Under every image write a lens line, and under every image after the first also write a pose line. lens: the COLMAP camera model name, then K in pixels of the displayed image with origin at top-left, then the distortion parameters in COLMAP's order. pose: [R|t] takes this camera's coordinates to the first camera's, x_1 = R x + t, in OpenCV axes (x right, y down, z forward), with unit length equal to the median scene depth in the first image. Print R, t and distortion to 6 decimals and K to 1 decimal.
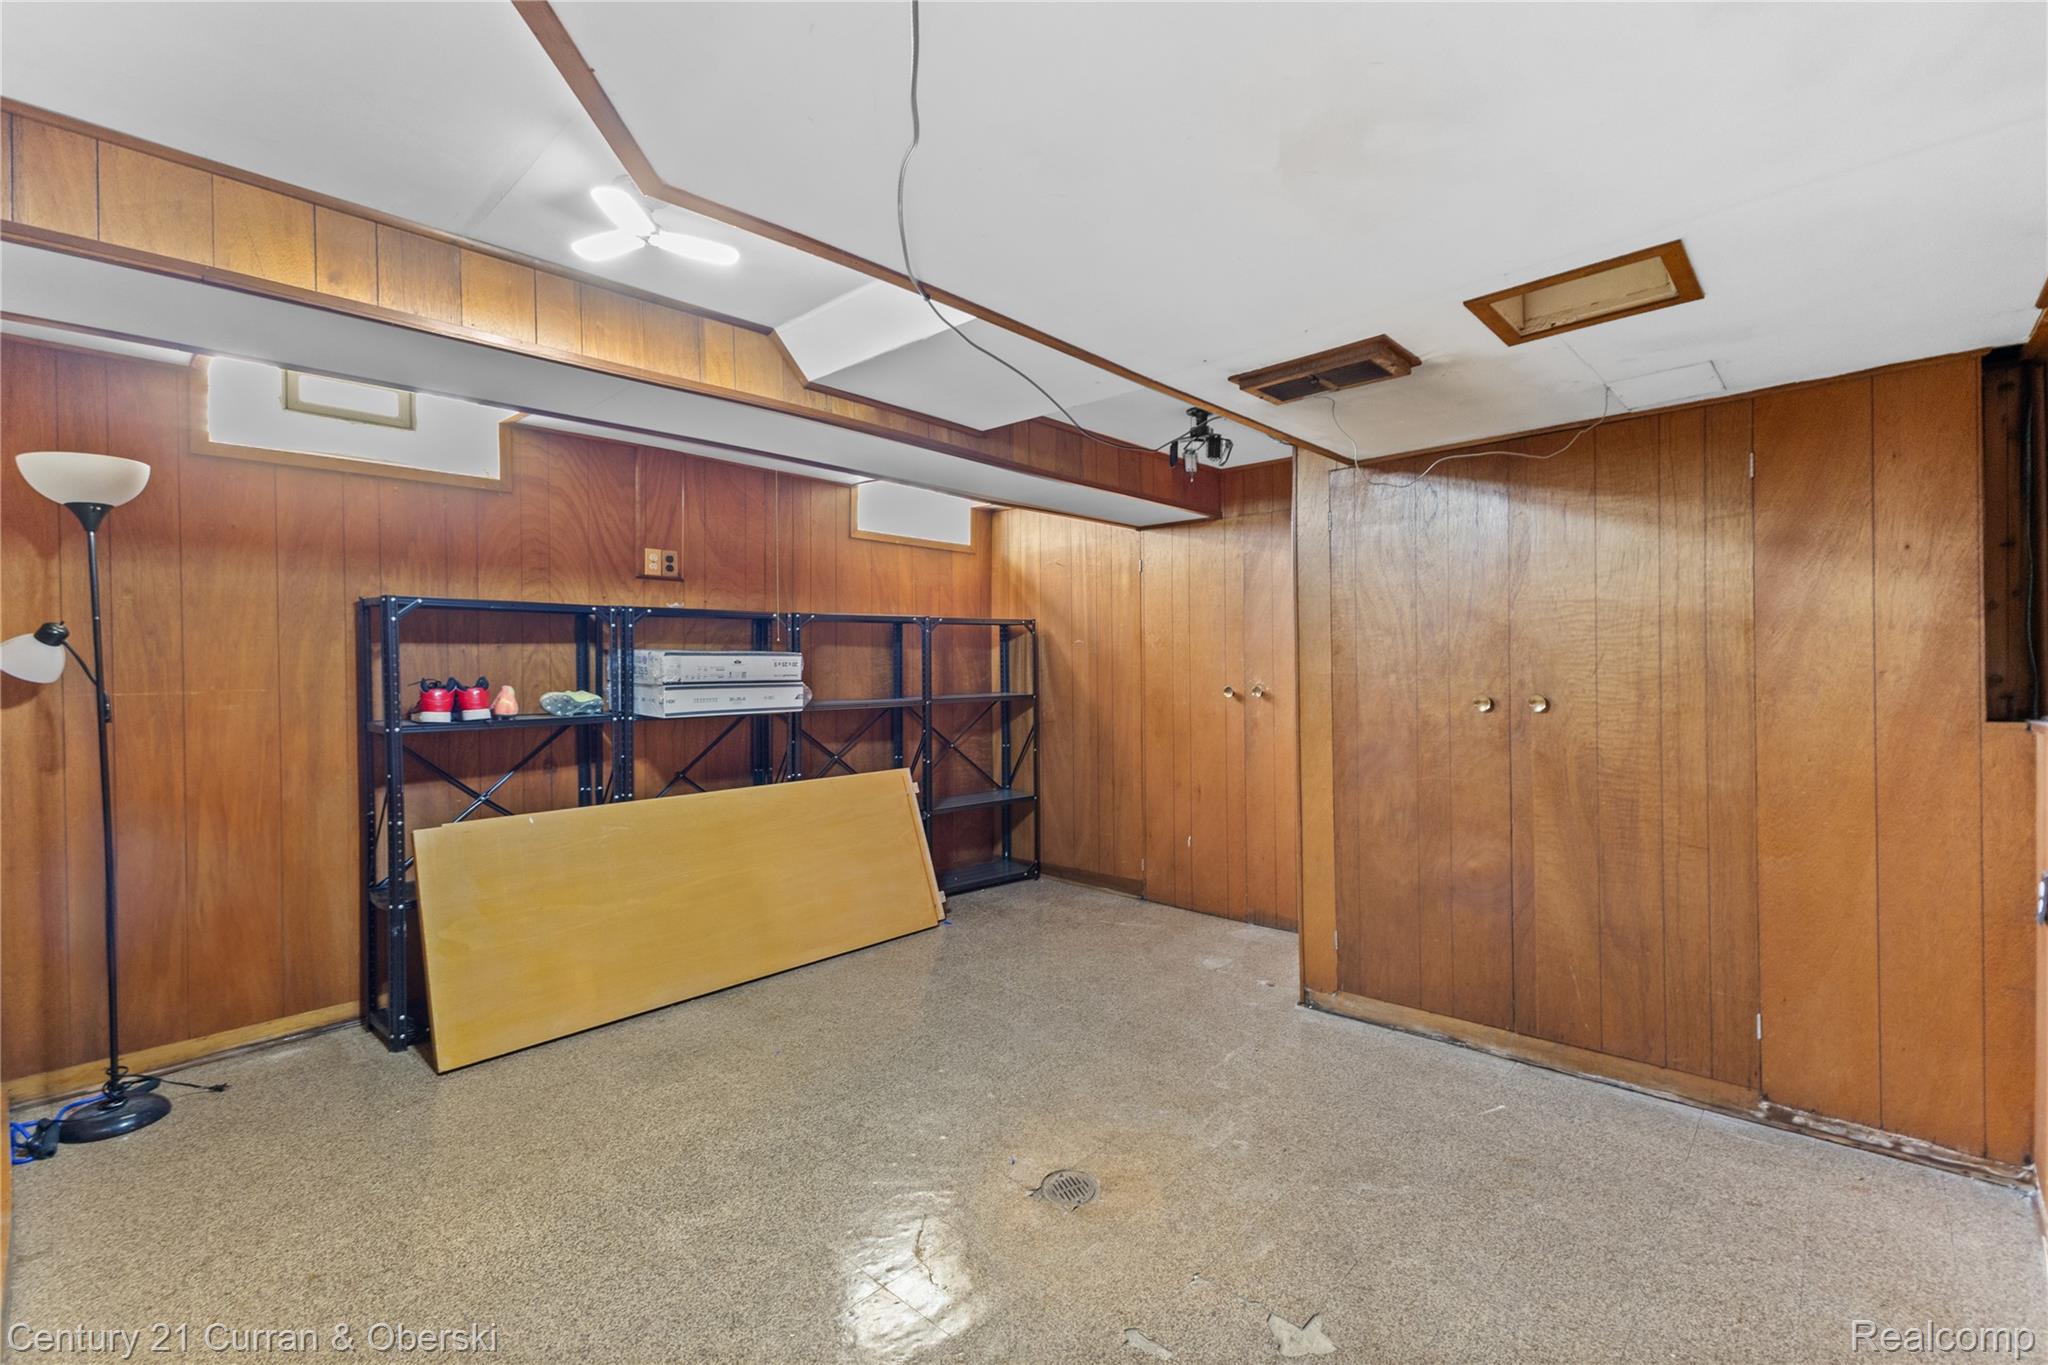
lens RADIAL K [[891.9, 0, 1018.8], [0, 891.9, 677.4], [0, 0, 1]] dist [0.000245, 0.000125]
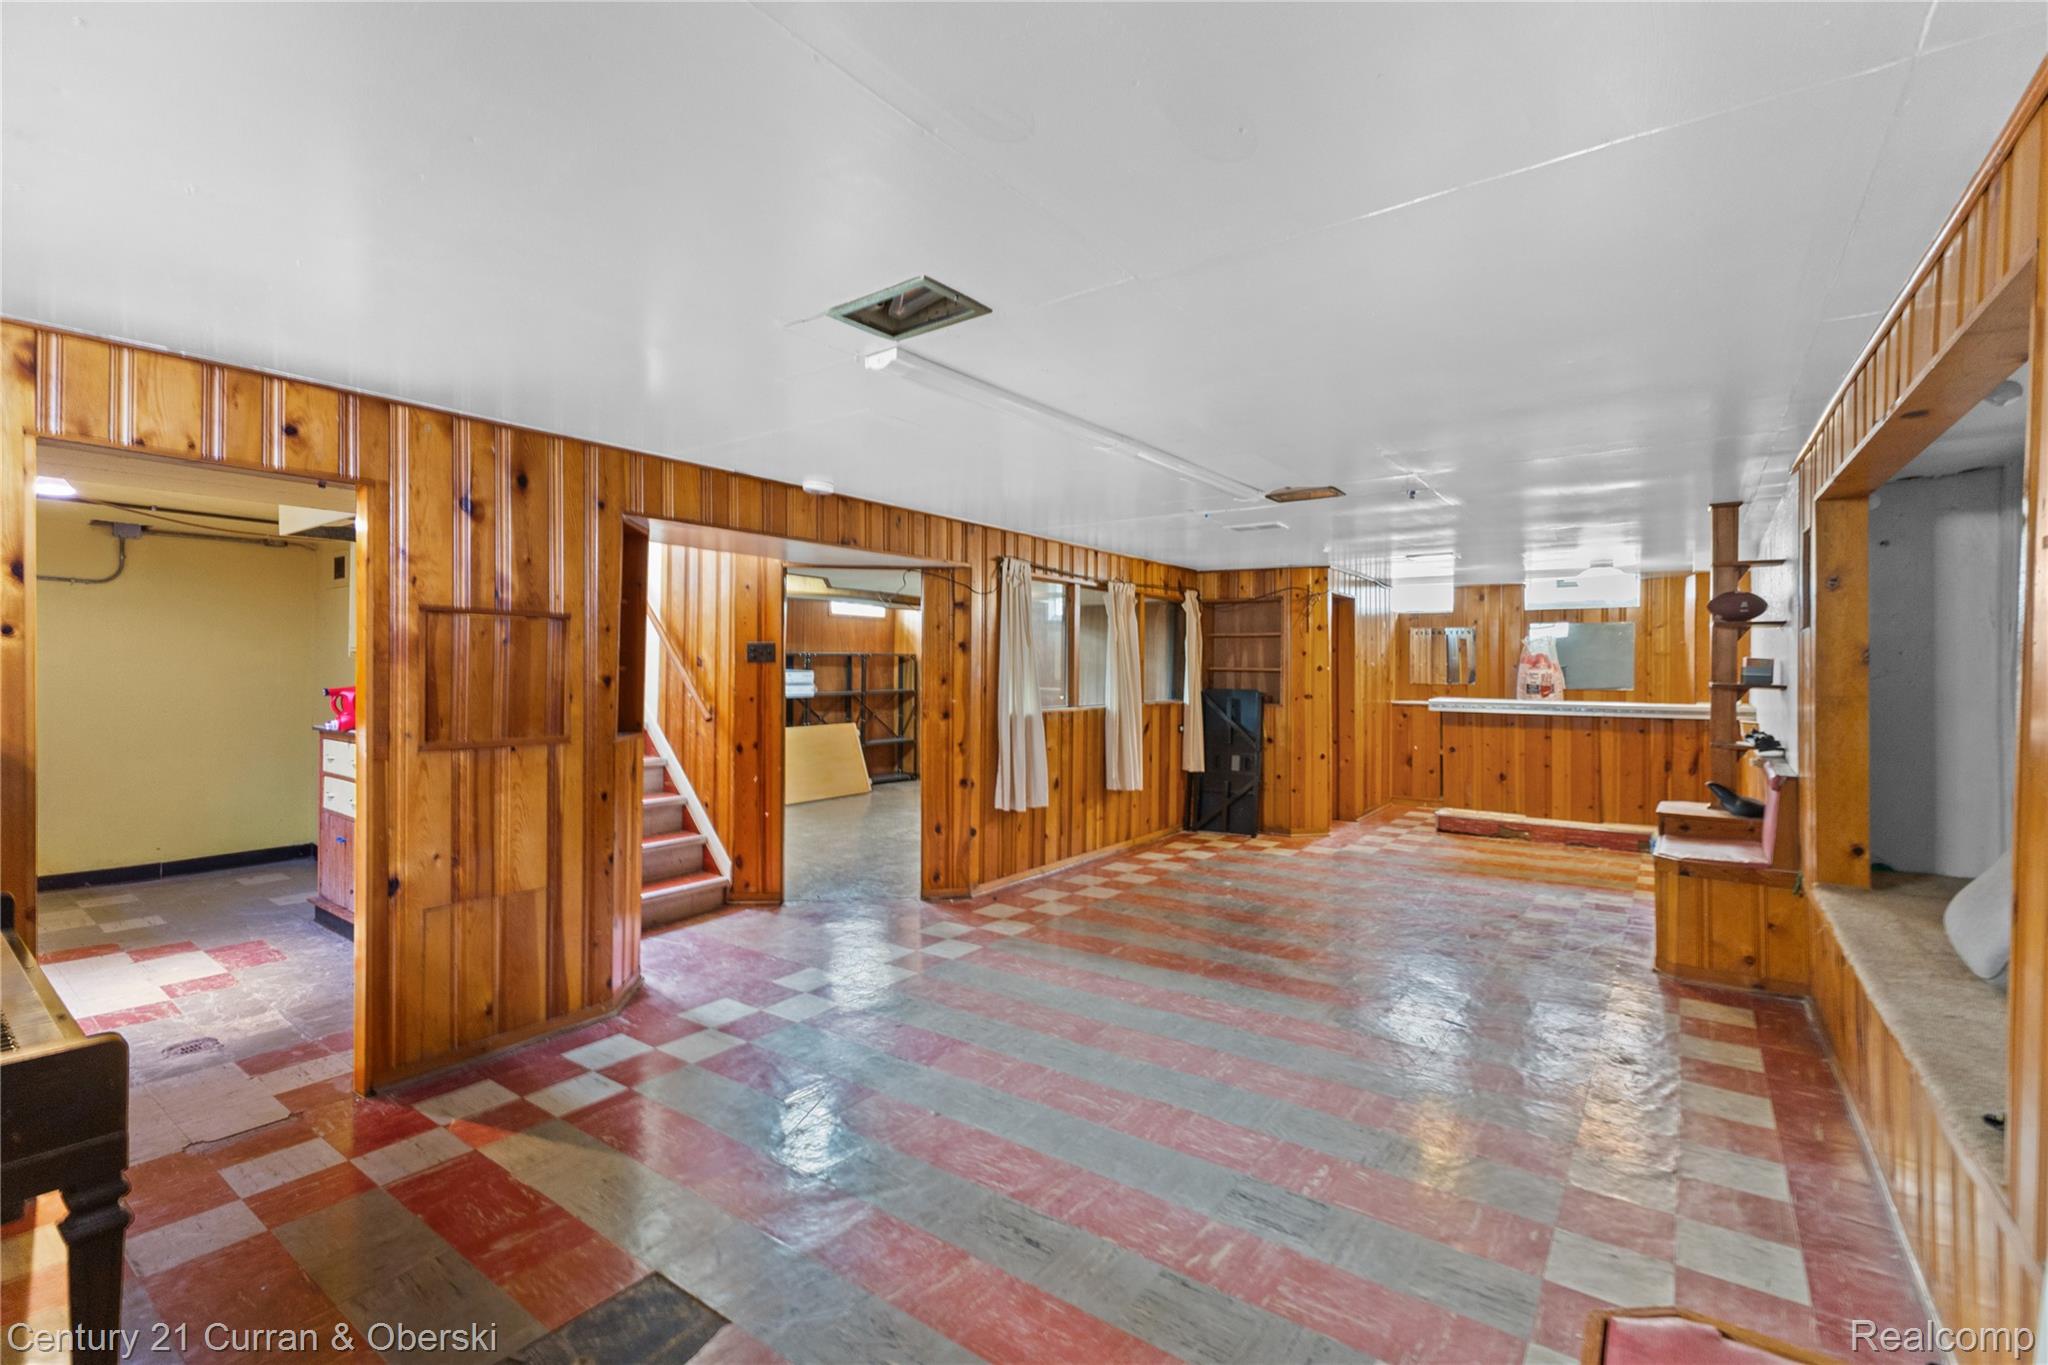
lens RADIAL K [[891.9, 0, 1031.9], [0, 891.9, 675.8], [0, 0, 1]] dist [0.000245, 0.000125]
pose [[0.991898, 0.015815, 0.126052, 0.027146], [-0.015277, 0.999870, -0.005234, -0.009523], [-0.126119, 0.003266, 0.992010, -1.158704]]
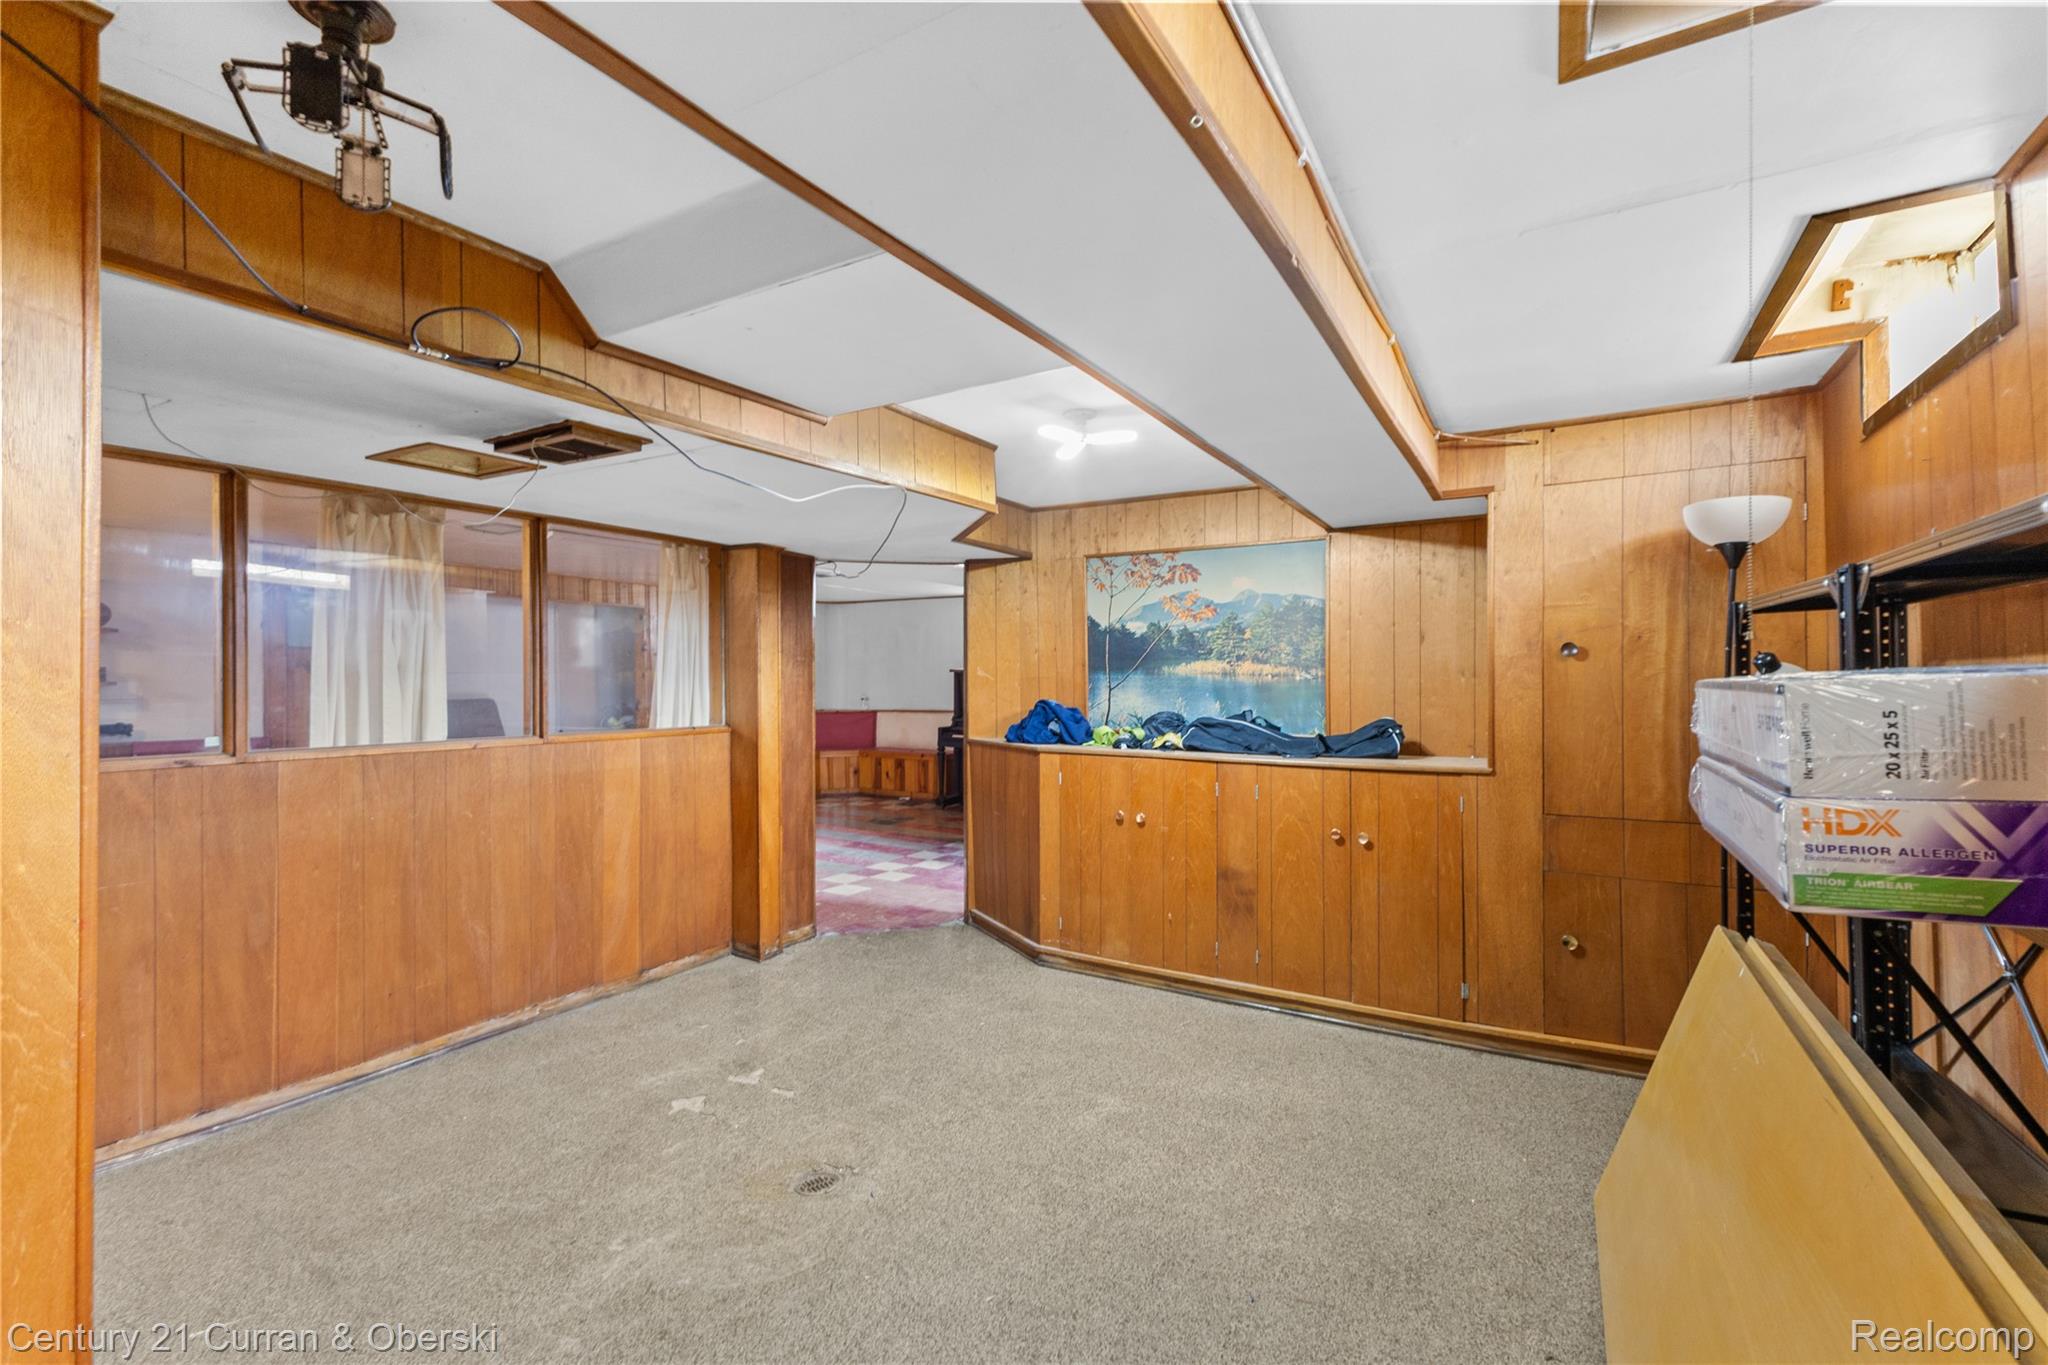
lens RADIAL K [[891.9, 0, 1028.5], [0, 891.9, 676.4], [0, 0, 1]] dist [0.000245, 0.000125]
pose [[-0.975630, 0.012670, -0.219054, 0.018662], [0.011049, 0.999902, 0.008625, -0.029334], [0.219142, 0.005994, -0.975675, 1.068458]]
